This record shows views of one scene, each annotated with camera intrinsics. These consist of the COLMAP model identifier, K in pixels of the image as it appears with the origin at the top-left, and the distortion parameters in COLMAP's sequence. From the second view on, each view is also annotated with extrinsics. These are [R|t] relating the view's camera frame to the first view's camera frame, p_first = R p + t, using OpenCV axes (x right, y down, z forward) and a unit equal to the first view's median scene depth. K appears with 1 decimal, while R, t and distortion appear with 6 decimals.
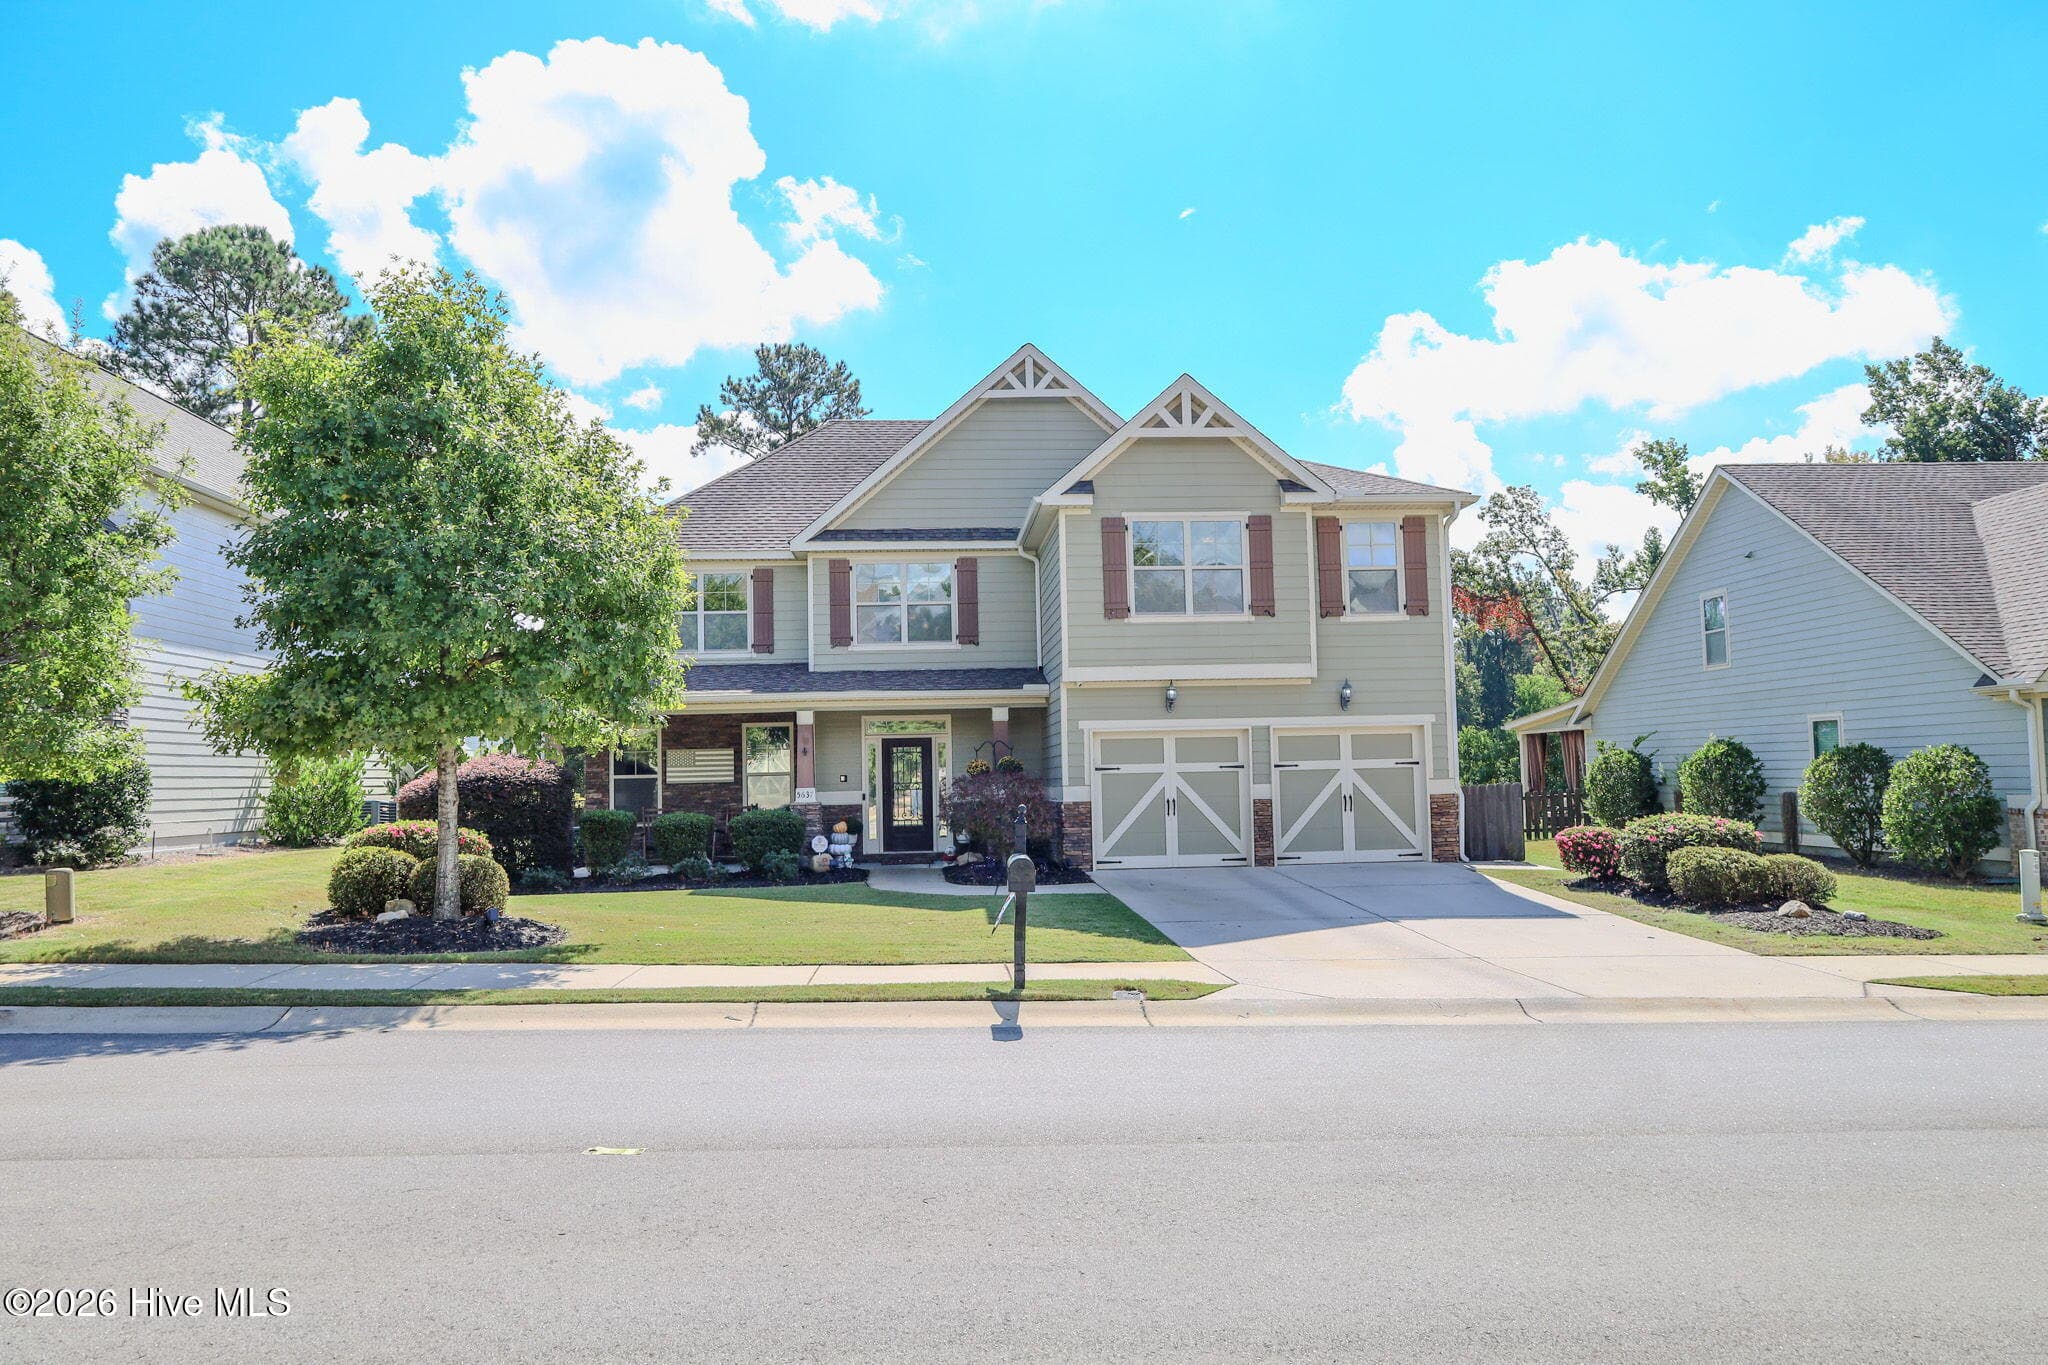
lens RADIAL K [[1382.2, 0, 1024.0], [0, 1382.2, 682.5], [0, 0, 1]] dist [-0.006794, 0.002470]
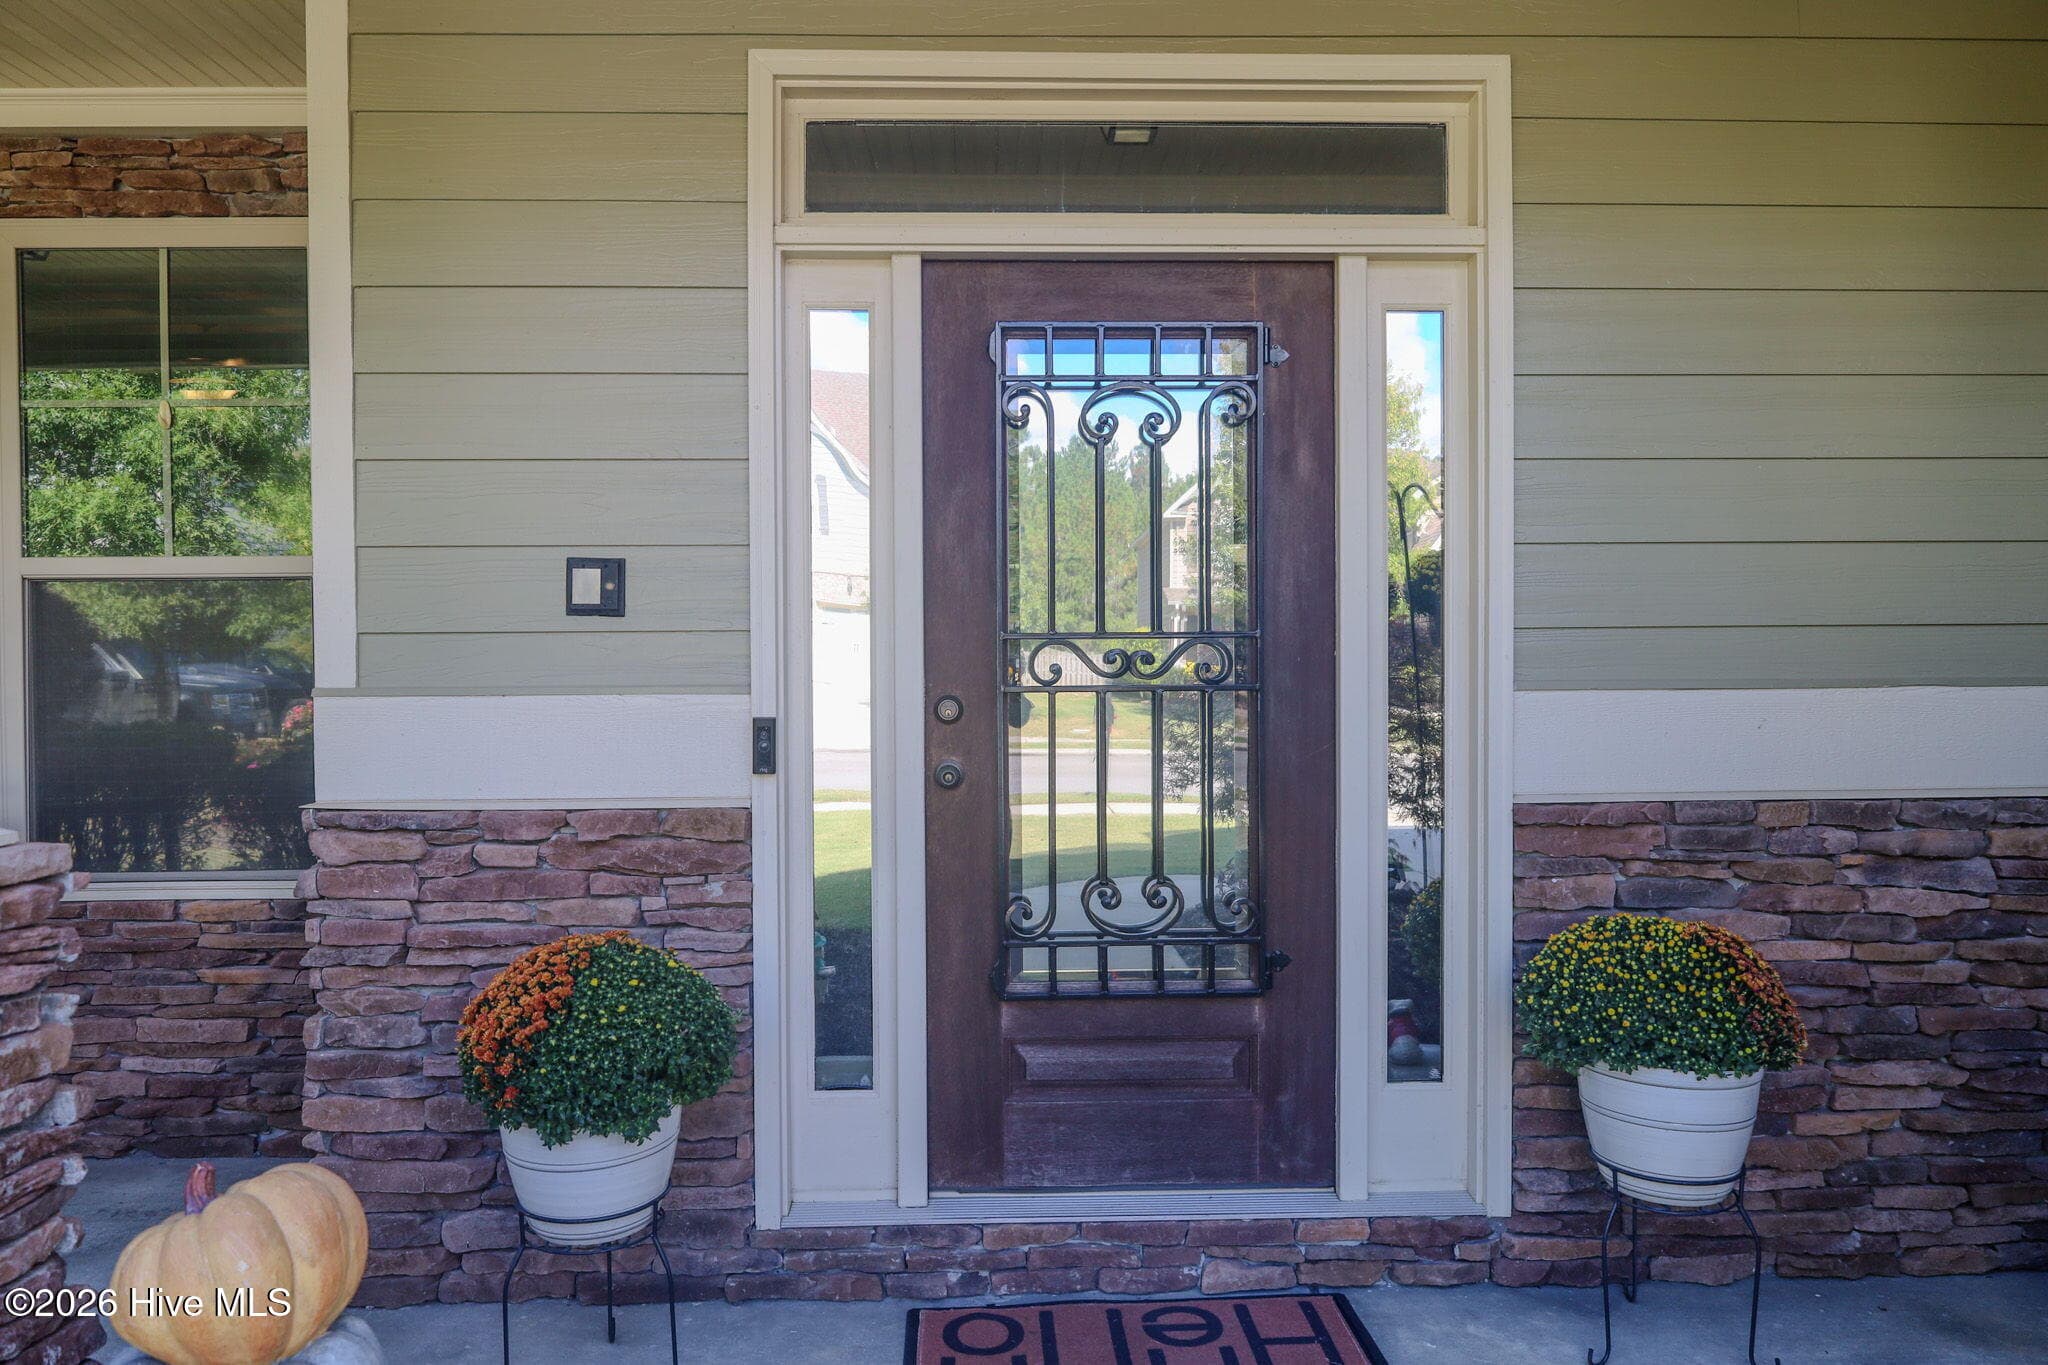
lens RADIAL K [[1379.8, 0, 1024.8], [0, 1379.8, 675.6], [0, 0, 1]] dist [-0.039475, 0.003750]
pose [[0.998565, 0.014809, -0.051461, -0.099286], [-0.010809, 0.996960, 0.077157, 0.076477], [0.052447, -0.076490, 0.995690, 1.000803]]
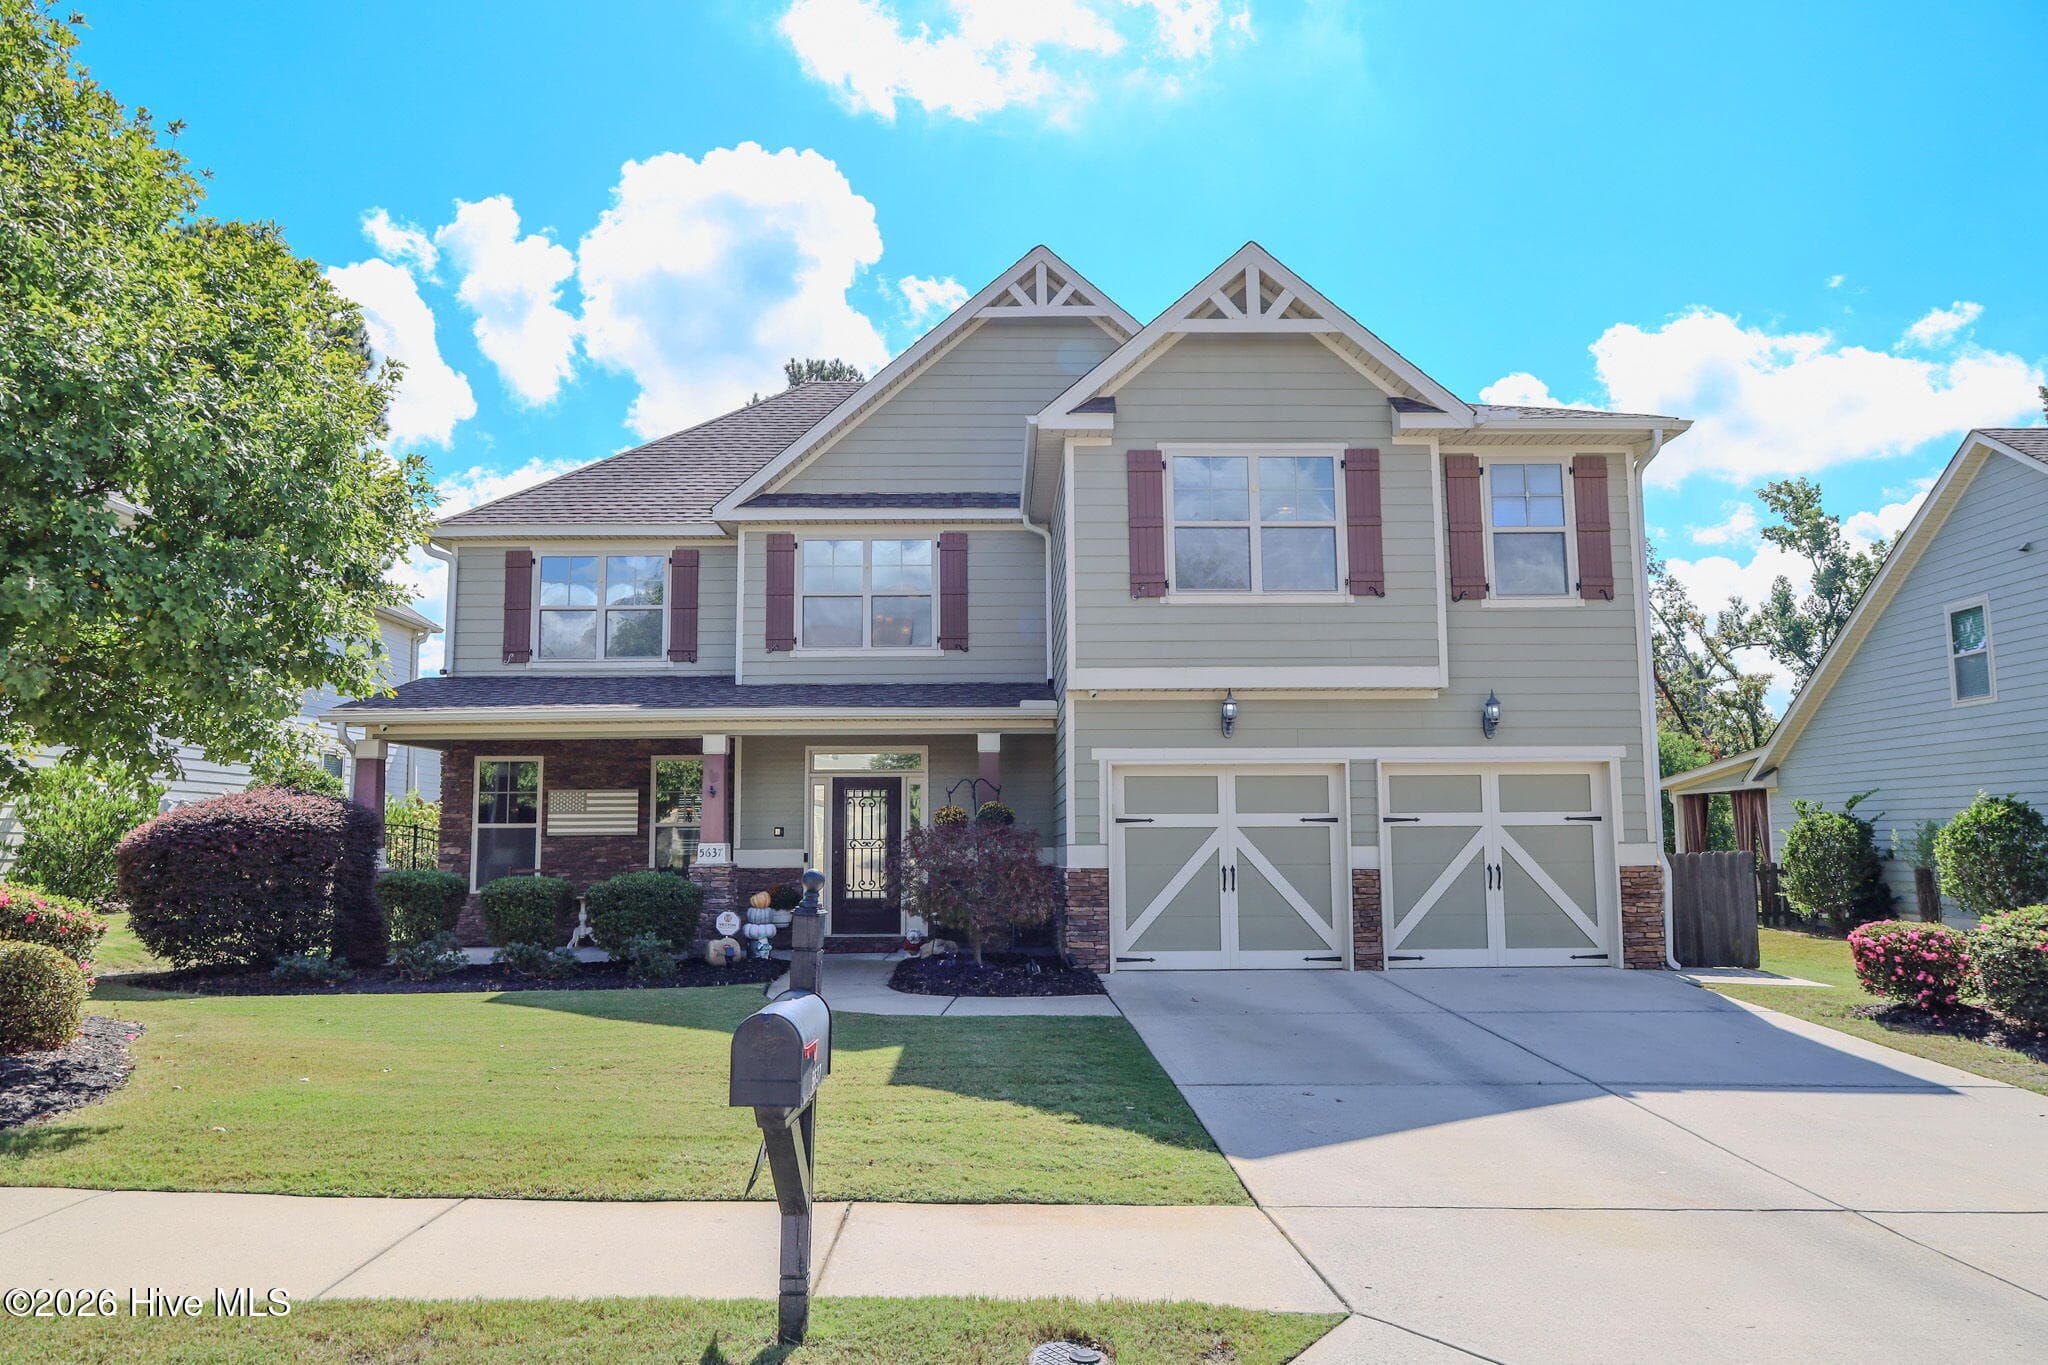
lens RADIAL K [[1382.2, 0, 1024.0], [0, 1382.2, 682.5], [0, 0, 1]] dist [-0.006794, 0.002470]
pose [[0.998422, 0.008534, -0.055498, 0.042960], [-0.011220, 0.998772, -0.048262, 0.027858], [0.055018, 0.048809, 0.997292, 0.313890]]
